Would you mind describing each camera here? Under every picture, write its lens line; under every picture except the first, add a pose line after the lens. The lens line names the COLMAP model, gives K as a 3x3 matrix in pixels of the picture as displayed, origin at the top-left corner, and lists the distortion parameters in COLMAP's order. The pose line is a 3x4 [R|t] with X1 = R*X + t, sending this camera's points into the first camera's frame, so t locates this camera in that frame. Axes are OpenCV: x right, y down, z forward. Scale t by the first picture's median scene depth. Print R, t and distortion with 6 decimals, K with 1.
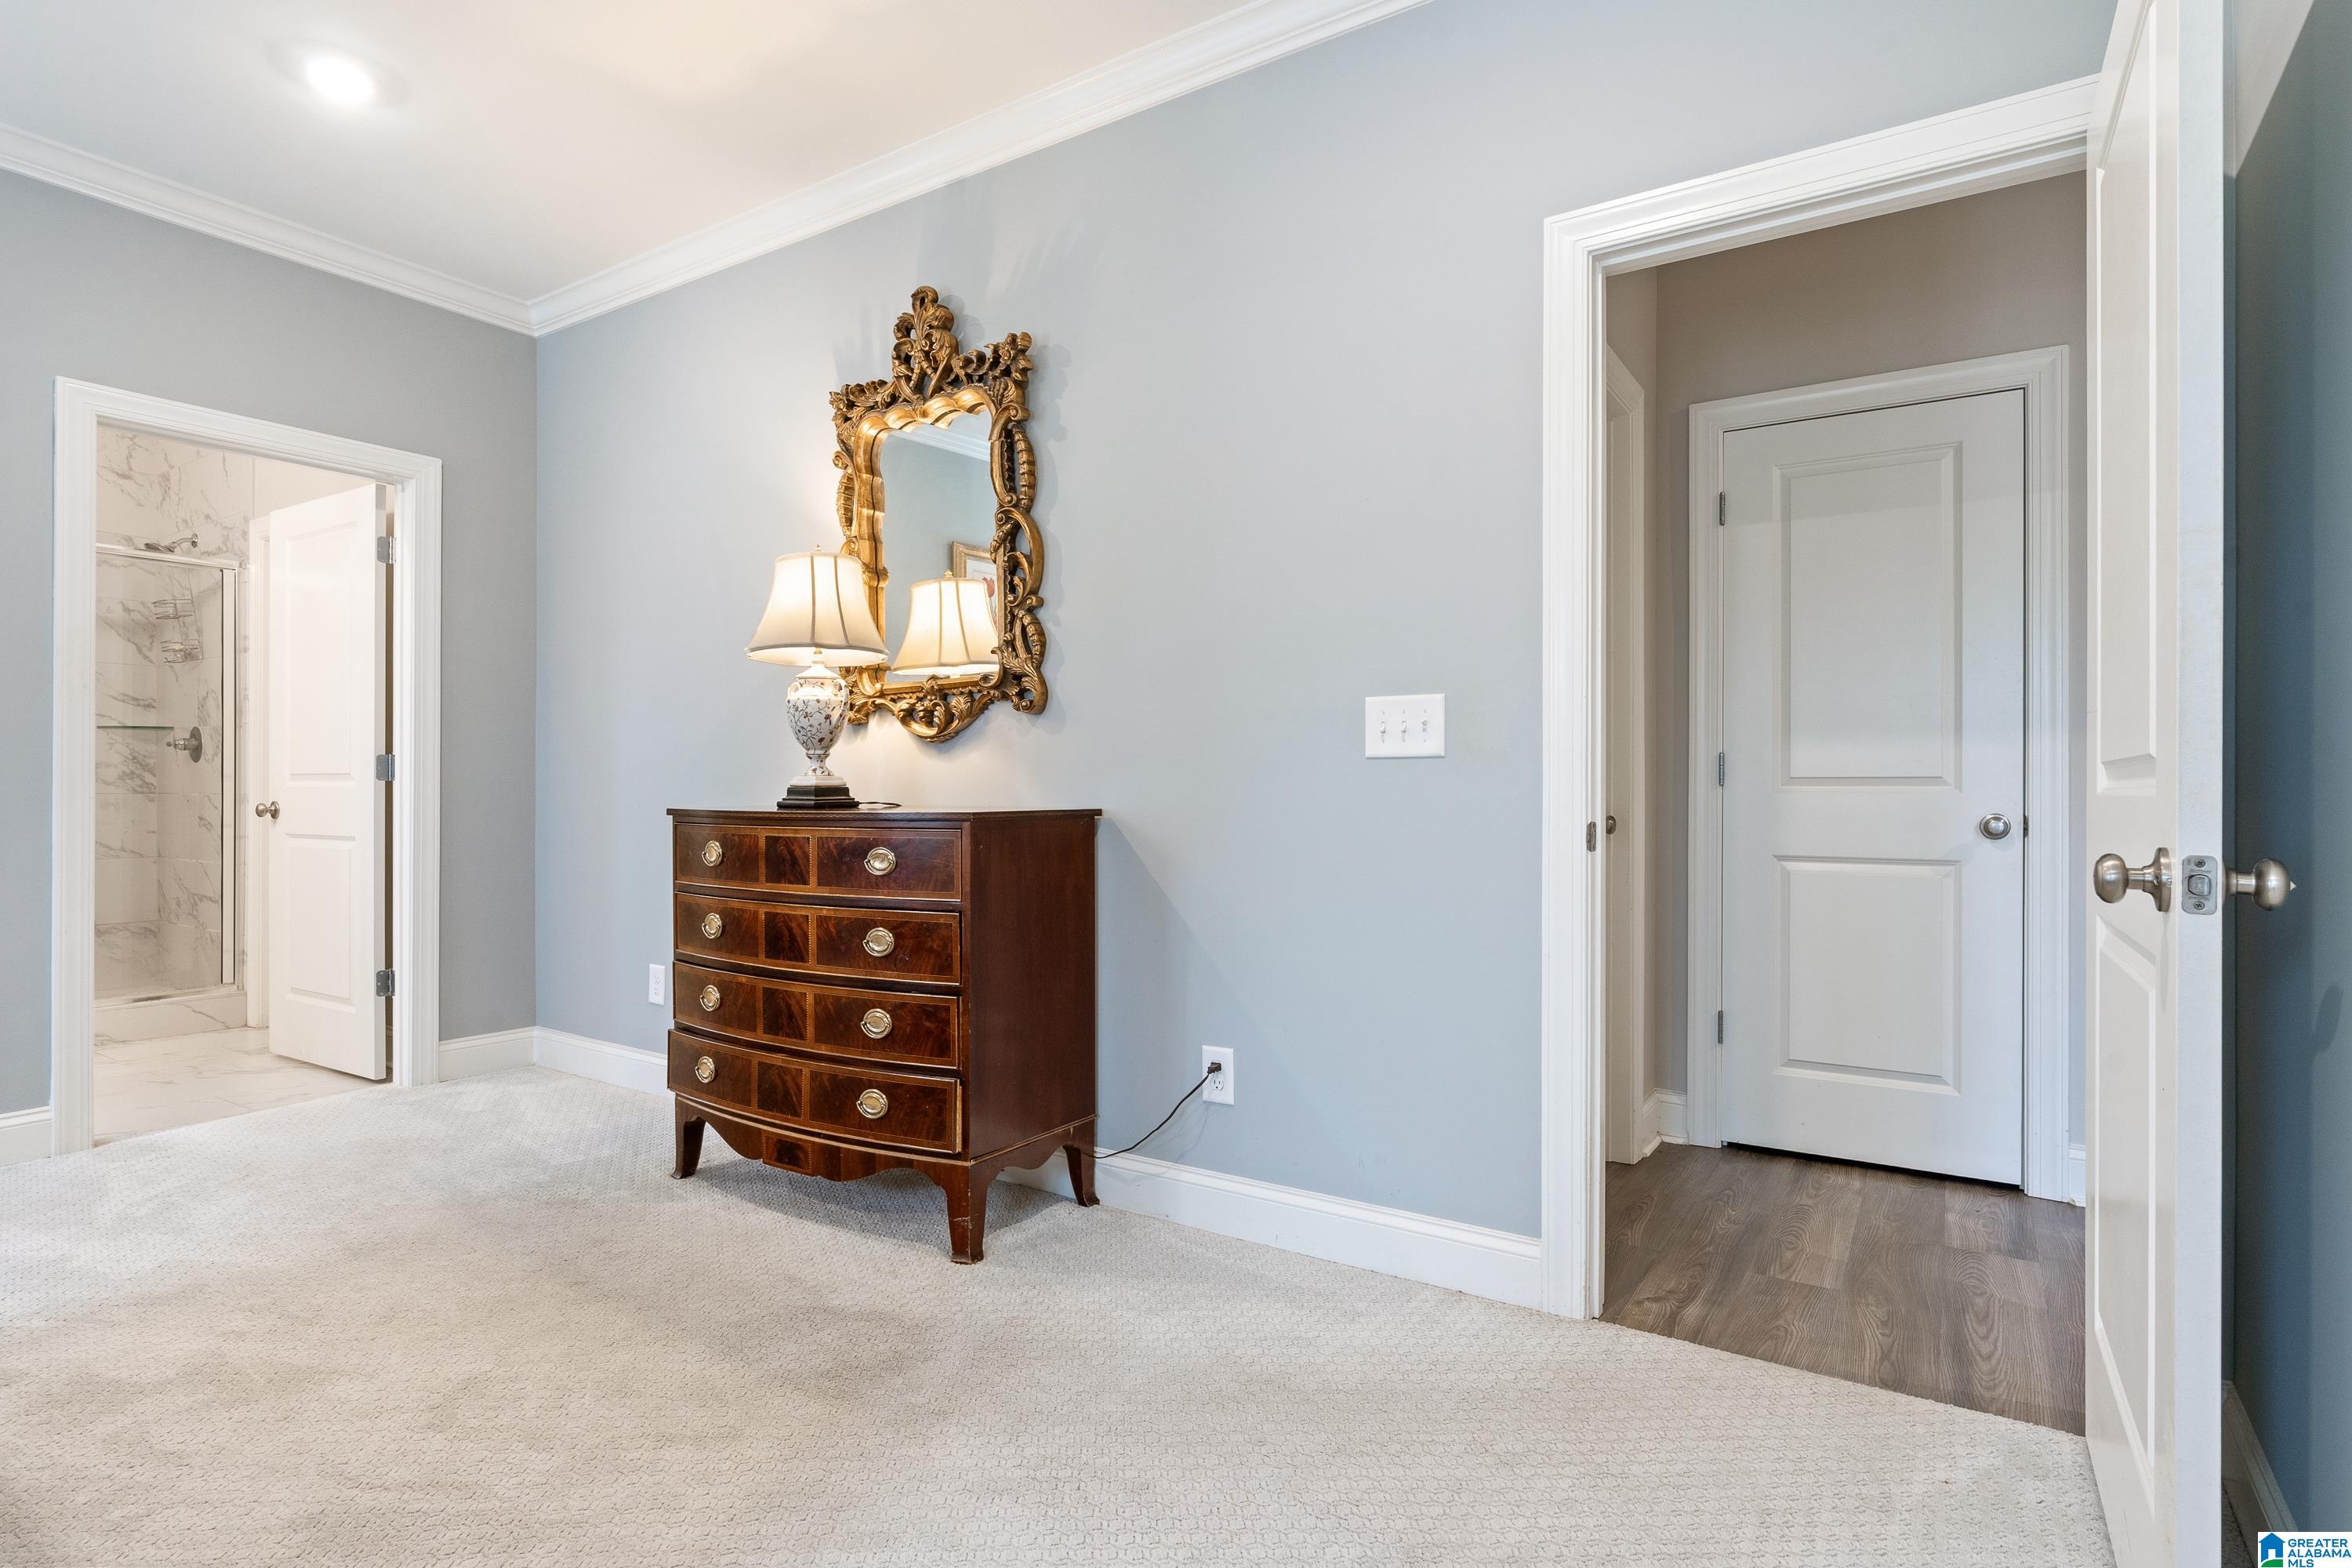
lens RADIAL K [[1233.3, 0, 1176.0], [0, 1233.3, 784.0], [0, 0, 1]] dist [0.002526, 0.000964]
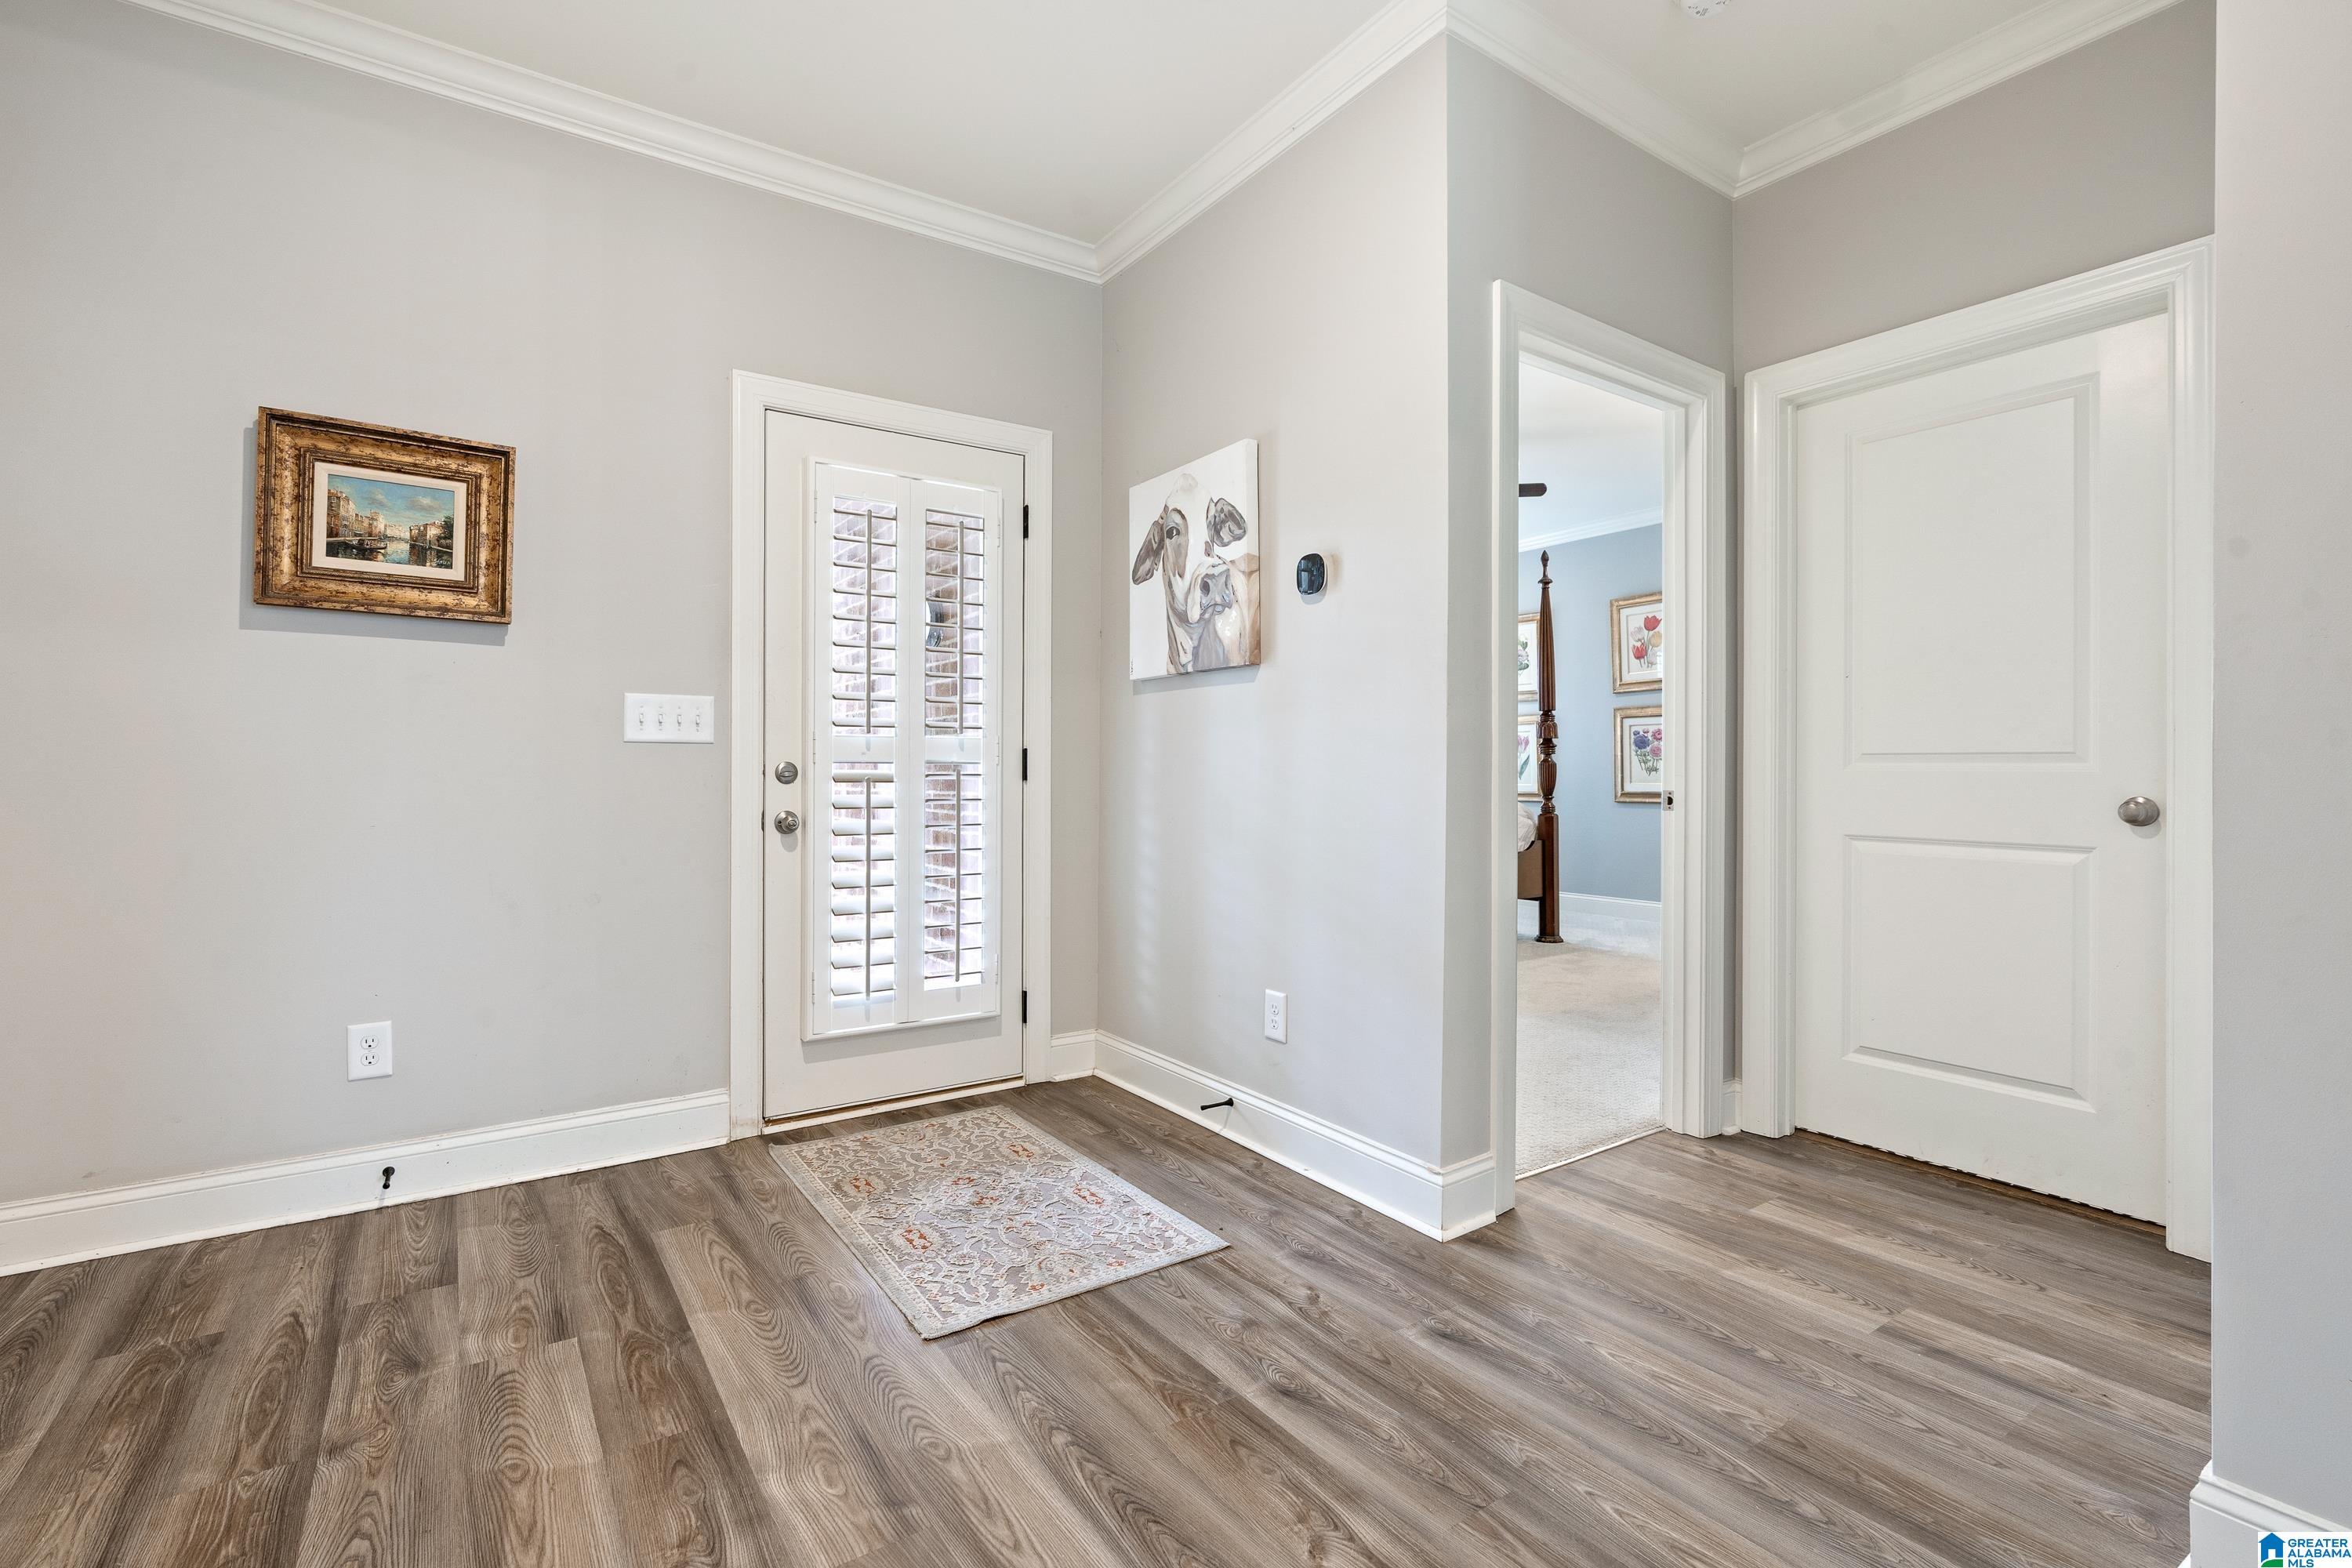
lens RADIAL K [[1052.8, 0, 1176.0], [0, 1052.8, 784.0], [0, 0, 1]] dist [-0.043452, -0.000204]
pose [[-0.381906, 0.013769, -0.924099, 1.475435], [-0.004766, 0.999846, 0.016867, 0.005580], [0.924189, 0.010846, -0.381782, 0.808261]]
